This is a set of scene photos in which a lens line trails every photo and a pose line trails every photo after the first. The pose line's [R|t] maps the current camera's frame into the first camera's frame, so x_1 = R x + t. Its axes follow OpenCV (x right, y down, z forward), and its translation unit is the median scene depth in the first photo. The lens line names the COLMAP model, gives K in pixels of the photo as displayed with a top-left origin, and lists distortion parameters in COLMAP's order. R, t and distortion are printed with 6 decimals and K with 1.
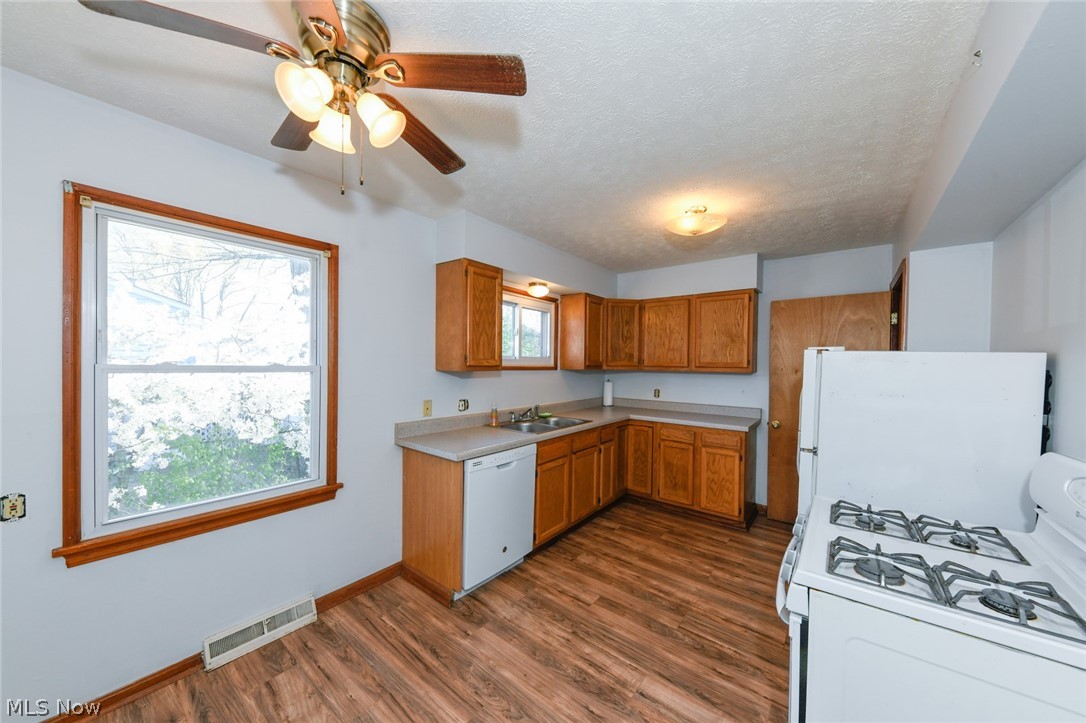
lens RADIAL K [[380.0, 0, 548.3], [0, 380.0, 367.0], [0, 0, 1]] dist [0.000574, -0.004231]
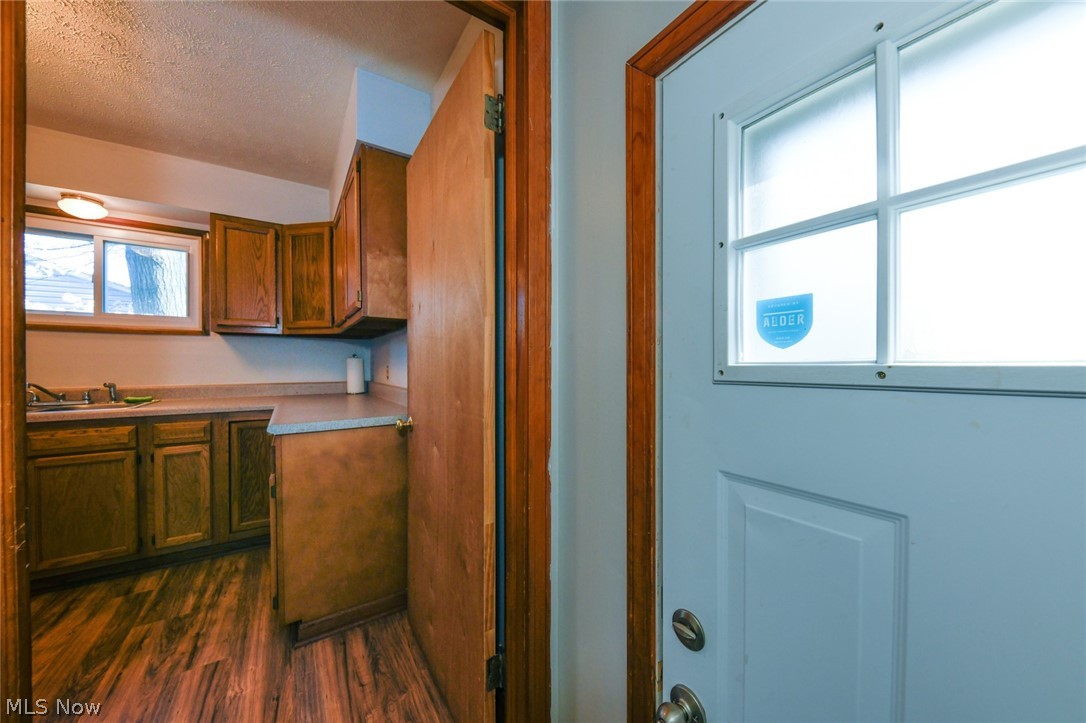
lens RADIAL K [[380.0, 0, 543.3], [0, 380.0, 367.0], [0, 0, 1]] dist [0.000574, -0.004231]
pose [[0.953748, -0.012562, -0.300346, 1.603029], [0.011583, 0.999920, -0.005043, 0.149102], [0.300386, 0.001331, 0.953817, 1.072689]]
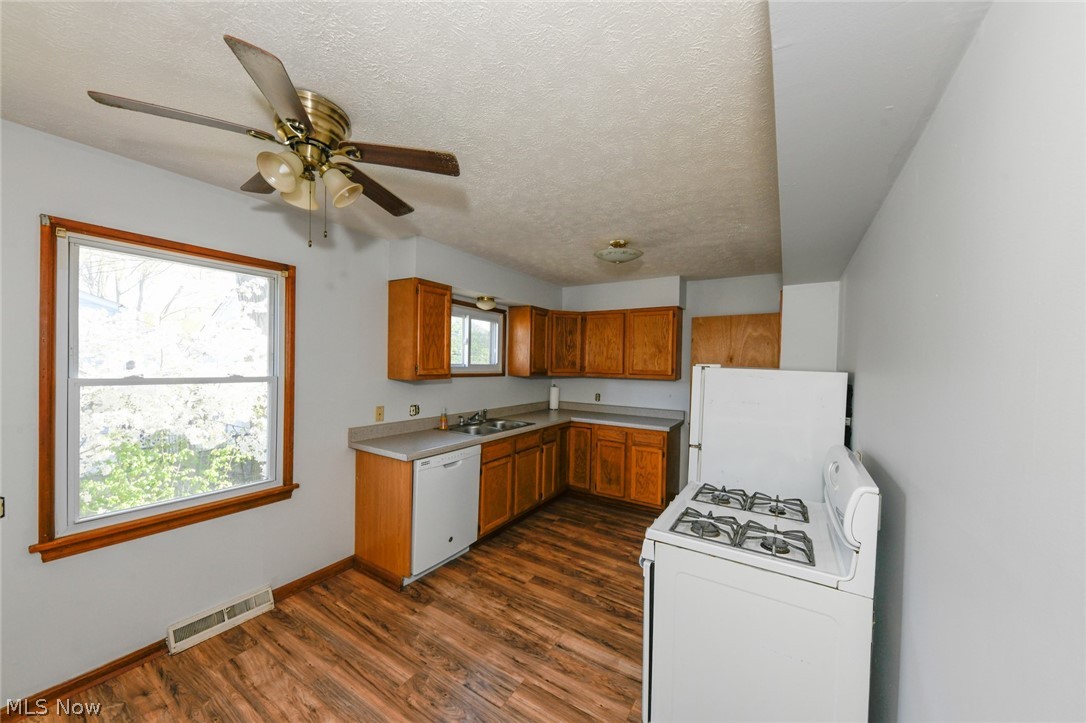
lens RADIAL K [[380.0, 0, 547.1], [0, 380.0, 368.8], [0, 0, 1]] dist [0.000574, -0.004231]
pose [[0.994343, 0.004983, 0.106098, 0.055710], [-0.005182, 0.999985, 0.001604, -0.031622], [-0.106089, -0.002144, 0.994354, -0.172582]]
